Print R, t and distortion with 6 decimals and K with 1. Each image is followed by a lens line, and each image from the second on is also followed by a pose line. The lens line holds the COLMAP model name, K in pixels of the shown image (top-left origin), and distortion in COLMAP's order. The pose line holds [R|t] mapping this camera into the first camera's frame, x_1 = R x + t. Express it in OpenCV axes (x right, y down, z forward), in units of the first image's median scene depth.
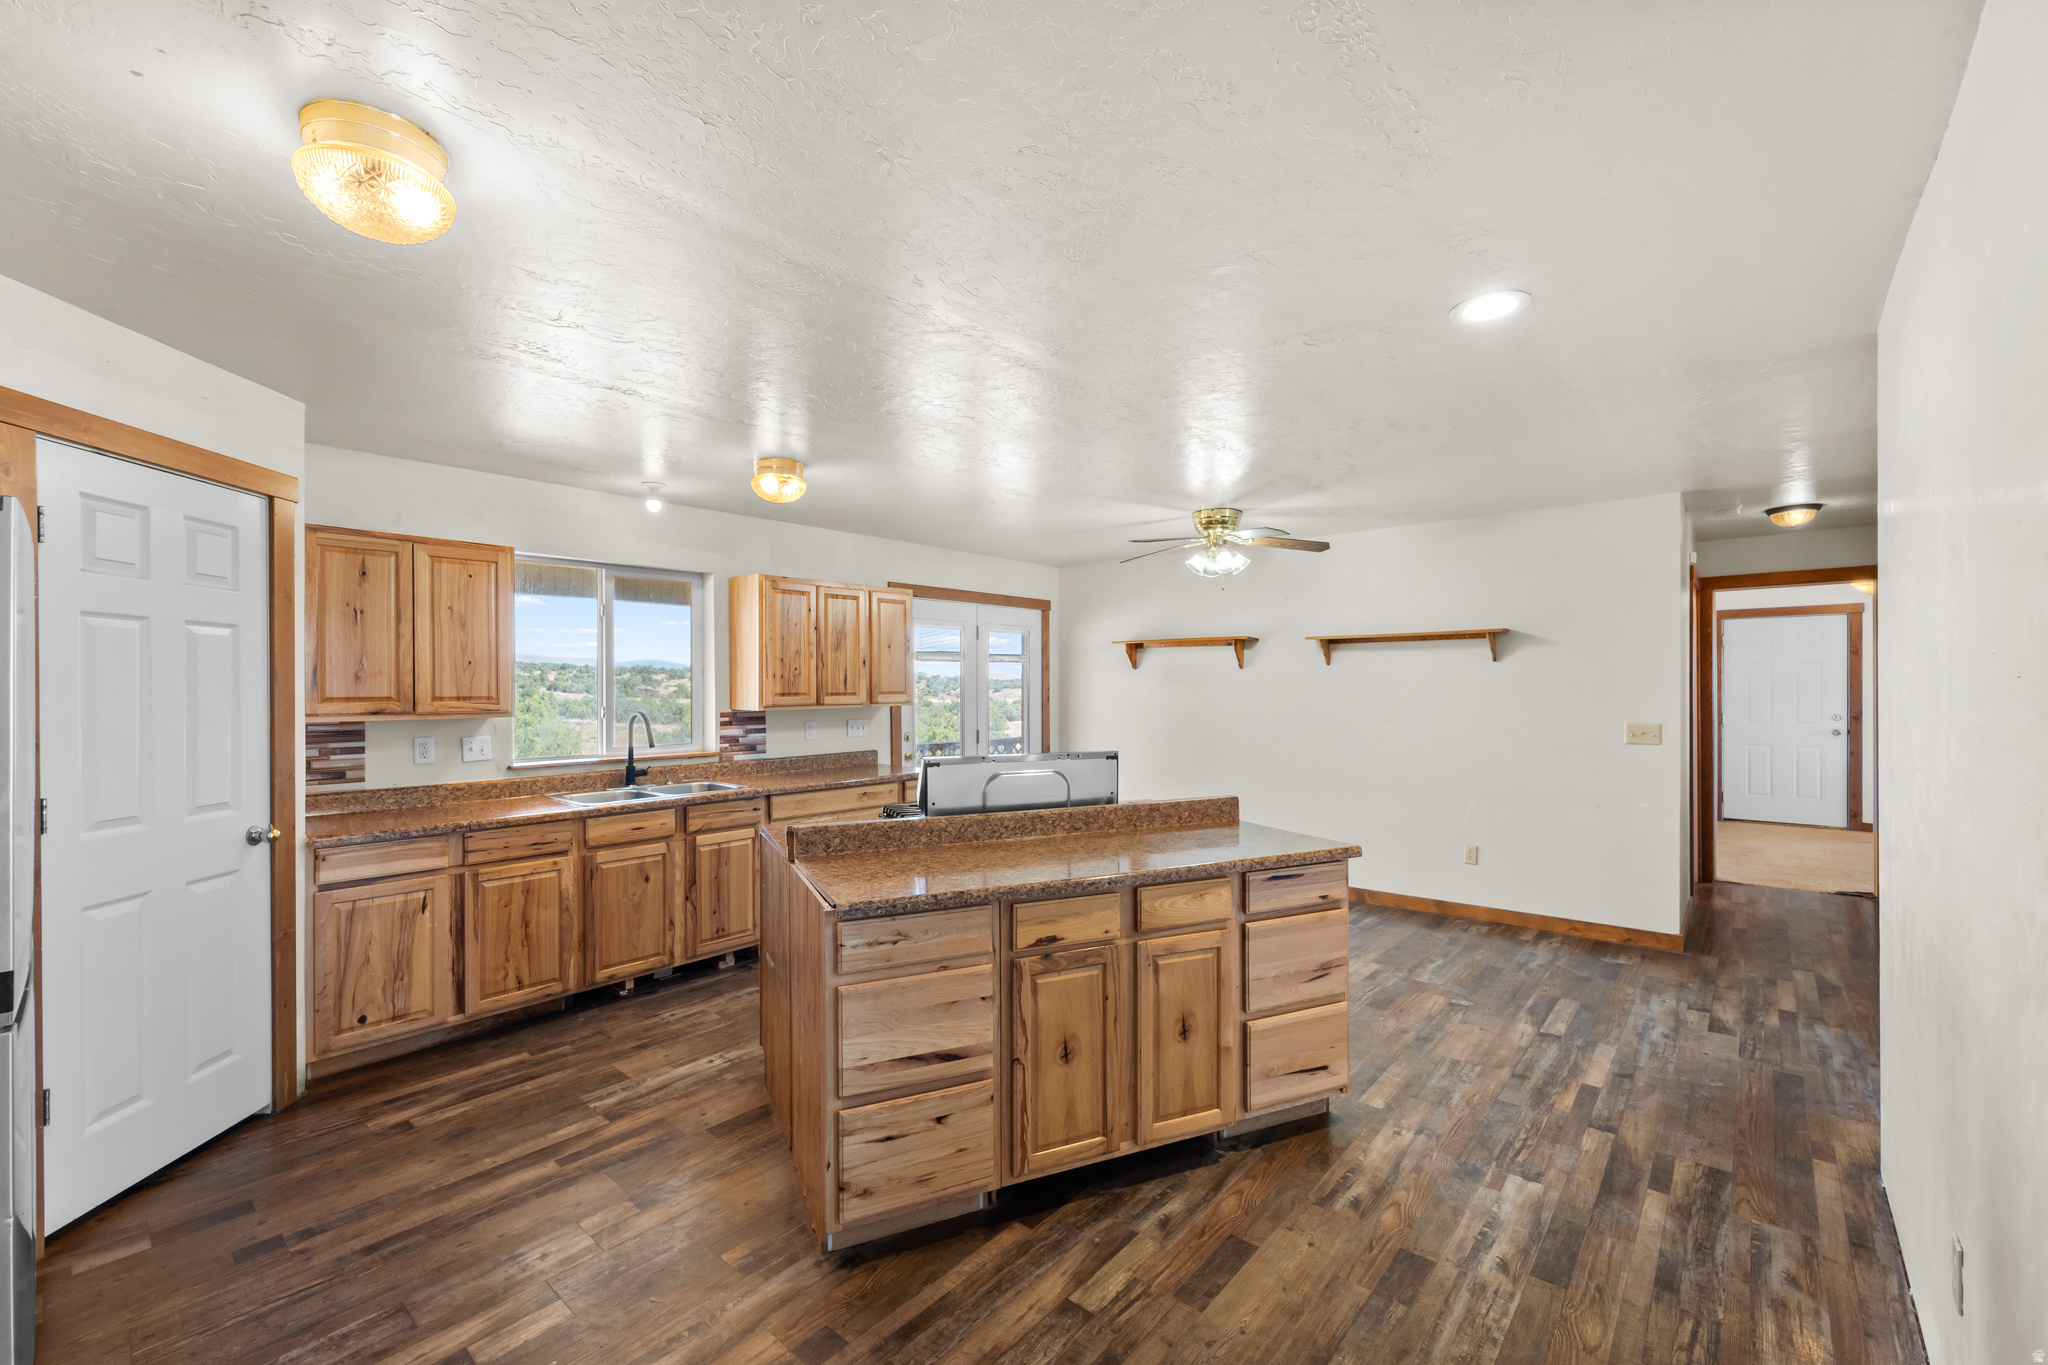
lens RADIAL K [[842.6, 0, 1024.0], [0, 842.6, 682.5], [0, 0, 1]] dist [0.002514, 0.000065]
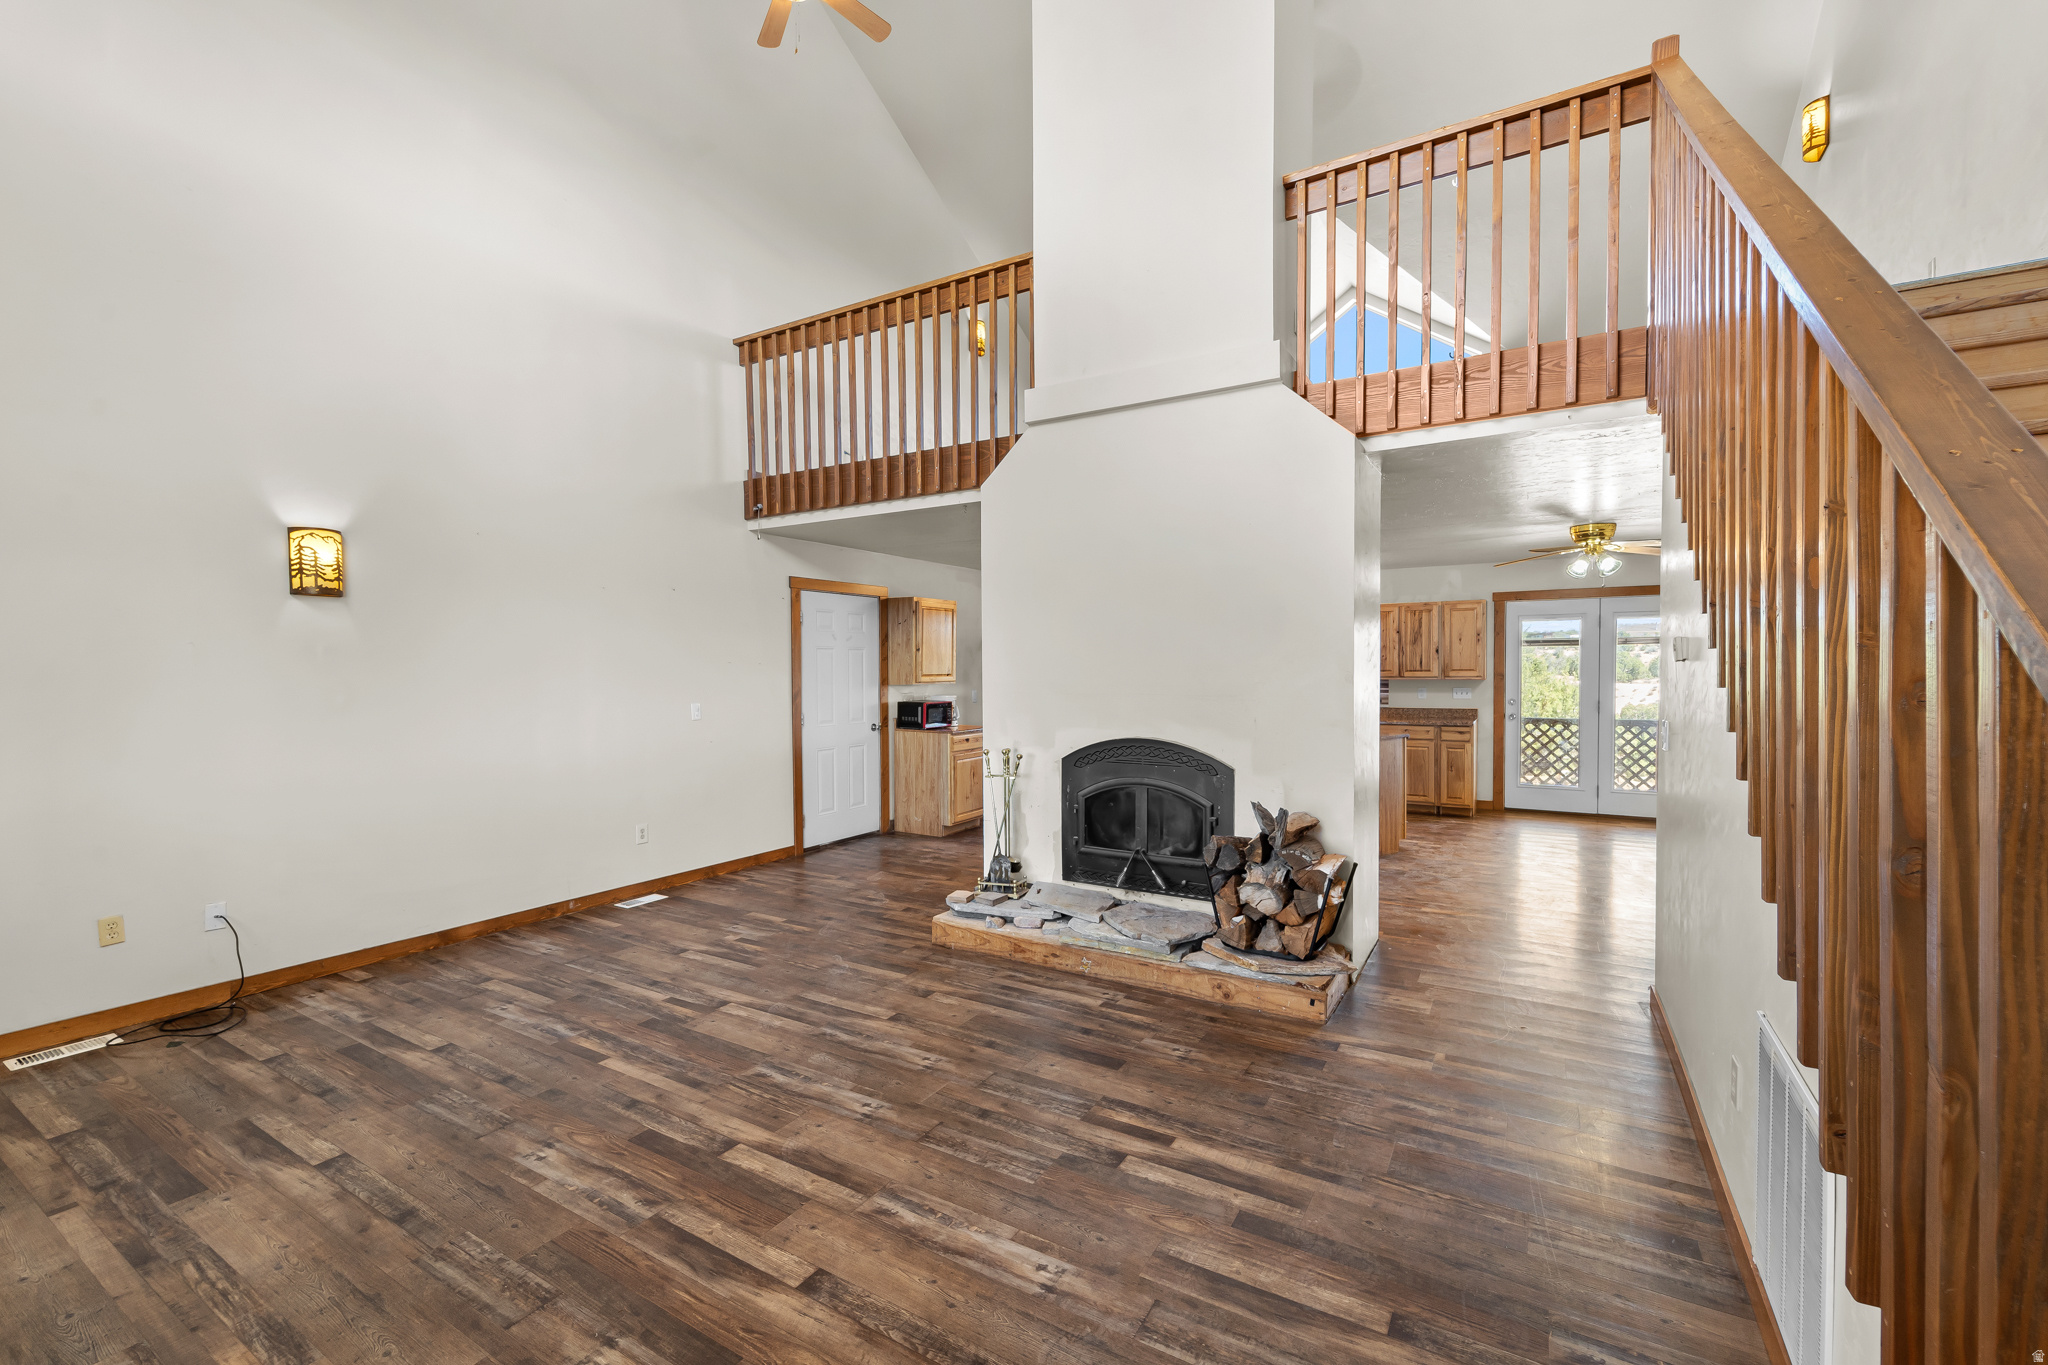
lens RADIAL K [[846.2, 0, 1045.3], [0, 846.2, 683.8], [0, 0, 1]] dist [0.000890, -0.000321]
pose [[0.183901, 0.021995, -0.982699, 2.067212], [0.009996, 0.999656, 0.024245, -0.013063], [0.982894, -0.014282, 0.183618, -0.023754]]
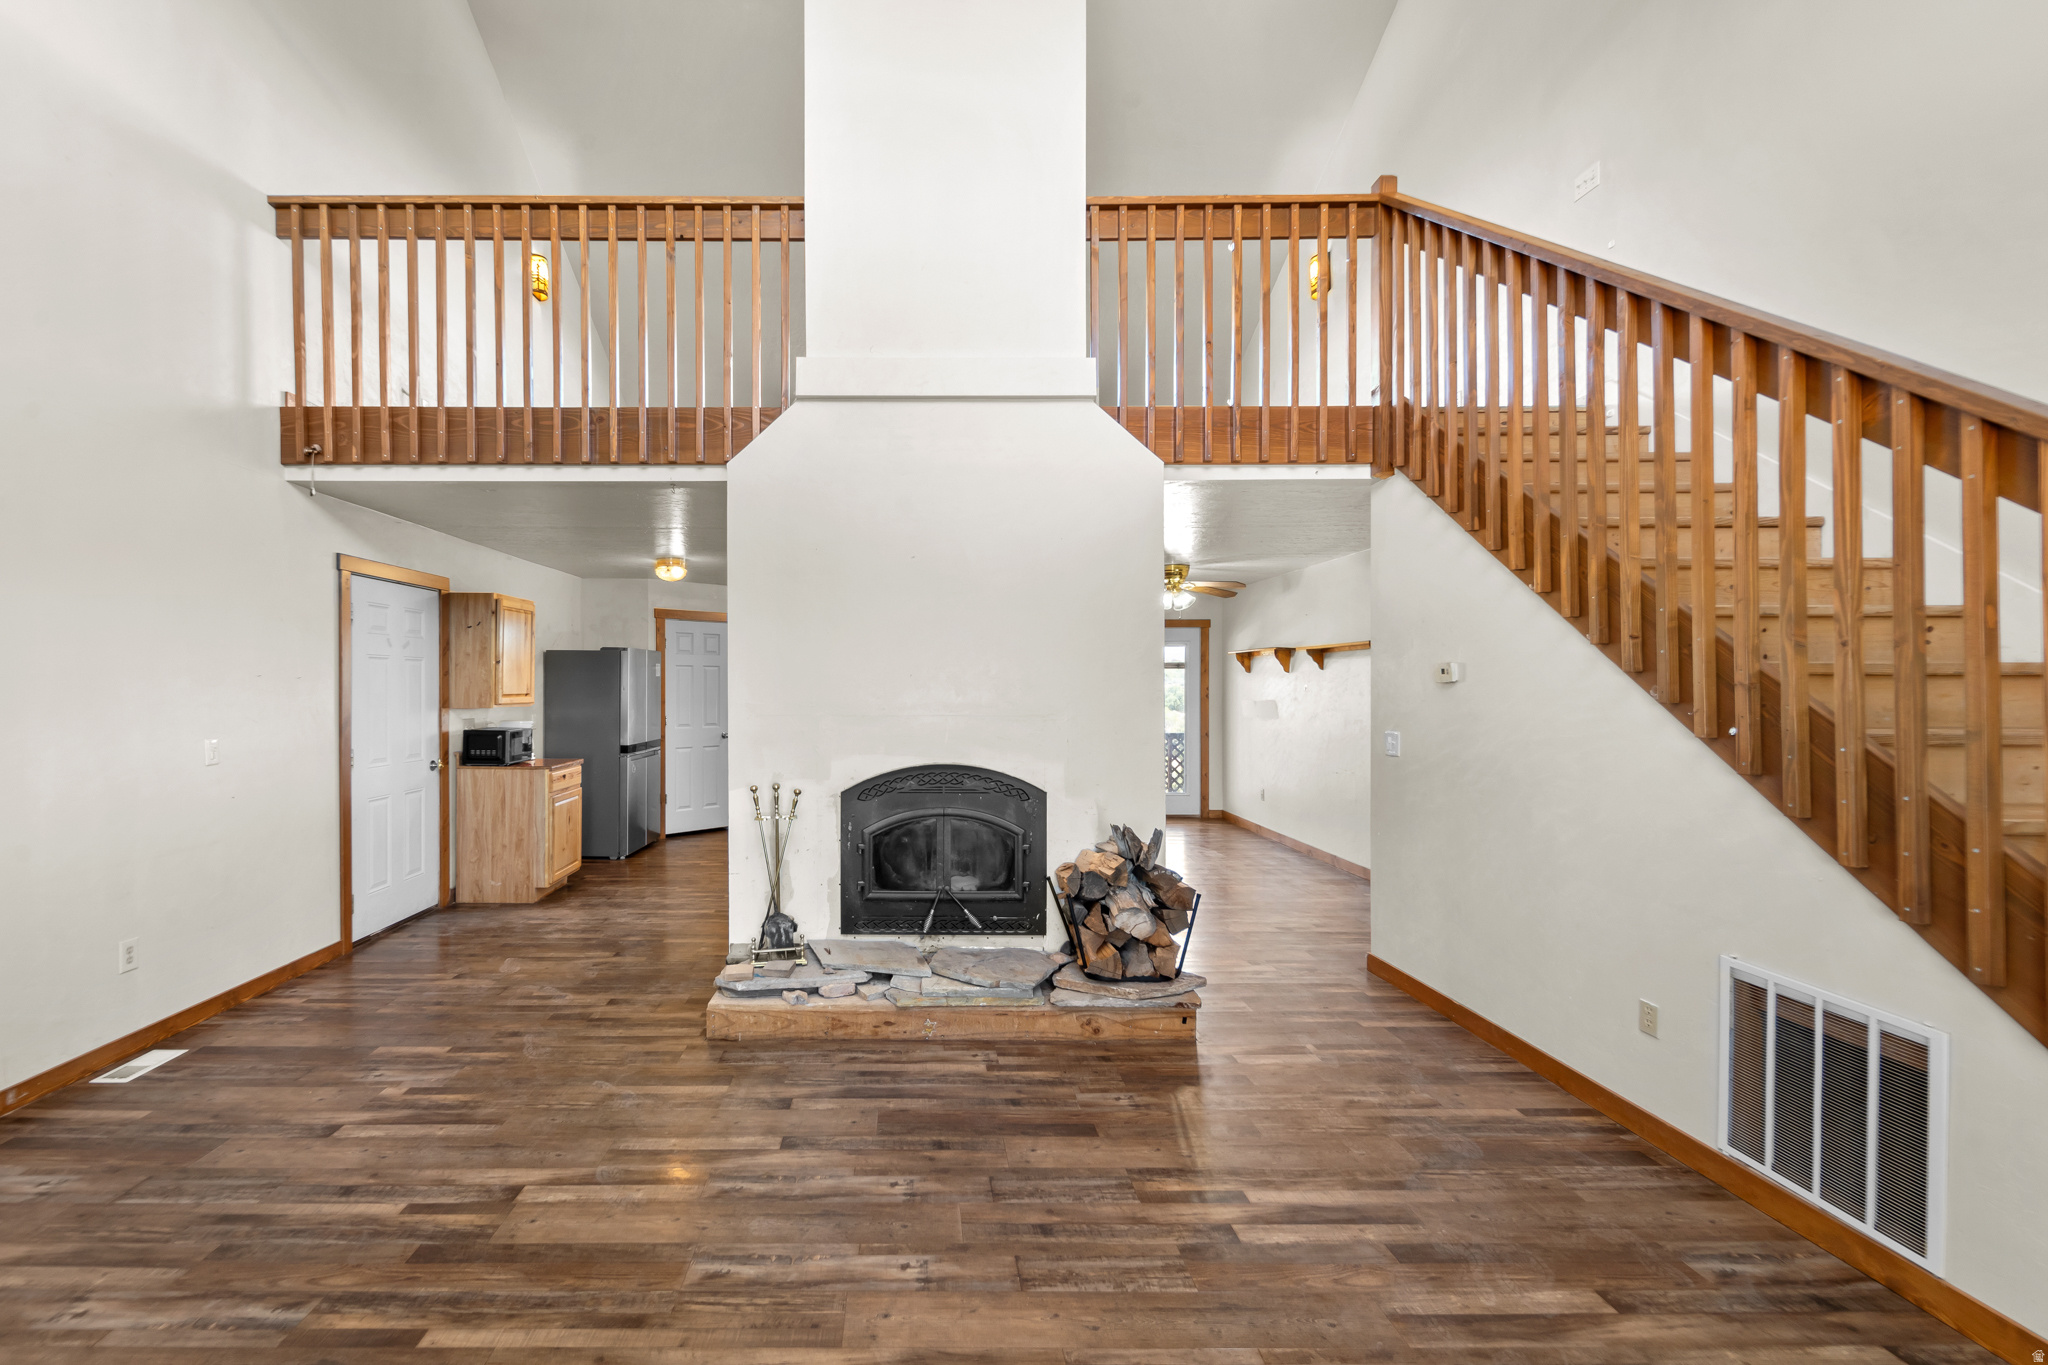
lens RADIAL K [[880.8, 0, 913.4], [0, 880.8, 685.0], [0, 0, 1]] dist [0.000559, -0.001350]
pose [[0.656420, 0.002004, -0.754393, 1.695825], [0.002541, 0.999985, 0.004867, -0.012224], [0.754391, -0.005112, 0.656405, -0.498174]]
